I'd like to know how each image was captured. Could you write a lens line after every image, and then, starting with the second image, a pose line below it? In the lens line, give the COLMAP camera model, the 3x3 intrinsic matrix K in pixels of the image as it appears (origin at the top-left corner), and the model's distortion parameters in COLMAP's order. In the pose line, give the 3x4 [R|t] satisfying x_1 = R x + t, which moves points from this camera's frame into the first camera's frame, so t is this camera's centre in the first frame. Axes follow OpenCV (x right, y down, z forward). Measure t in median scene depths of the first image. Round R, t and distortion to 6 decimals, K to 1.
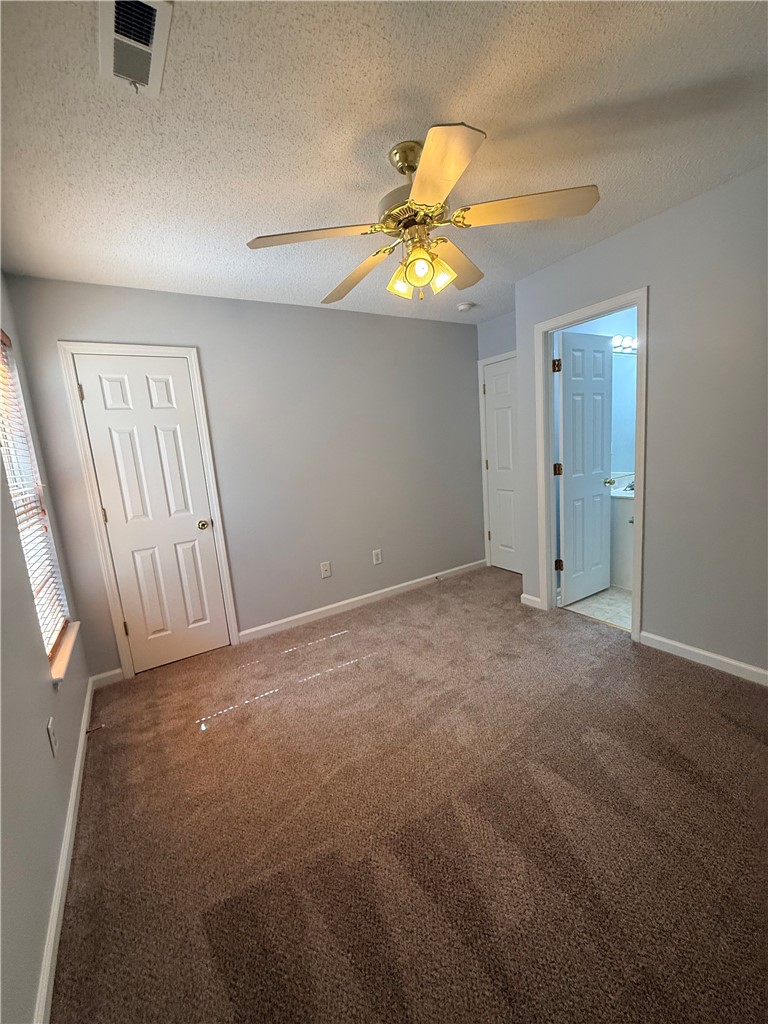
lens RADIAL K [[408.9, 0, 384.2], [0, 408.9, 511.3], [0, 0, 1]] dist [0.003080, 0.000882]
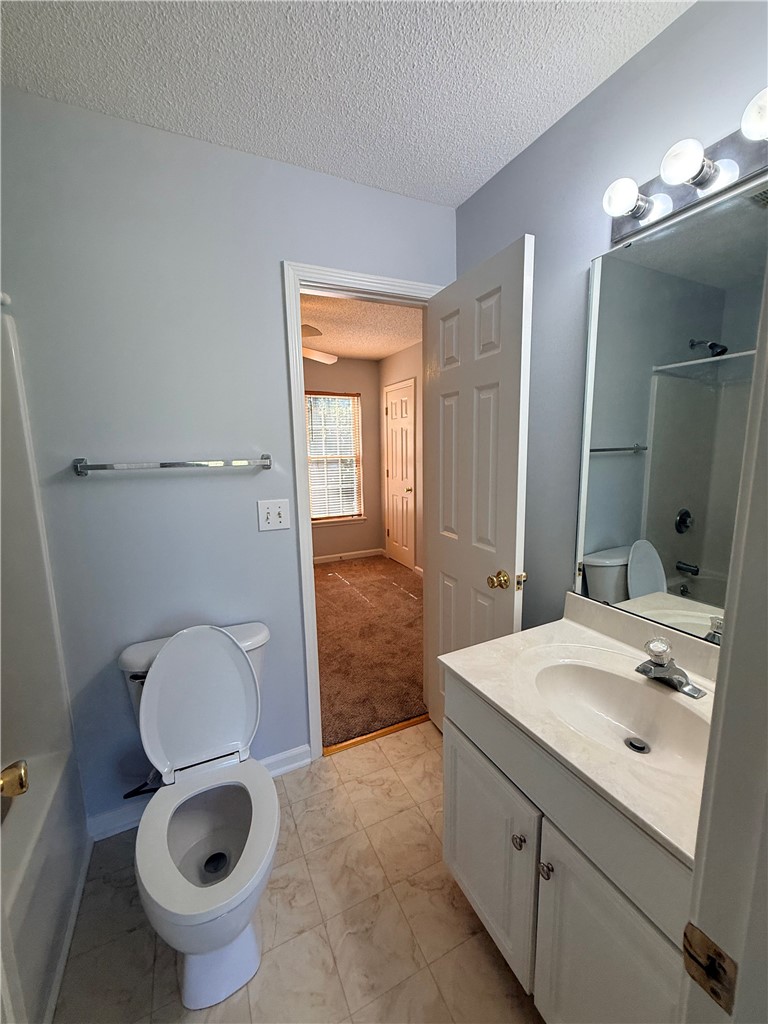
lens RADIAL K [[408.9, 0, 382.5], [0, 408.9, 513.4], [0, 0, 1]] dist [0.003080, 0.000882]
pose [[-0.119361, 0.244136, -0.962367, 1.195865], [-0.134972, 0.956308, 0.259339, -0.295256], [0.983634, 0.160848, -0.081194, 1.098369]]
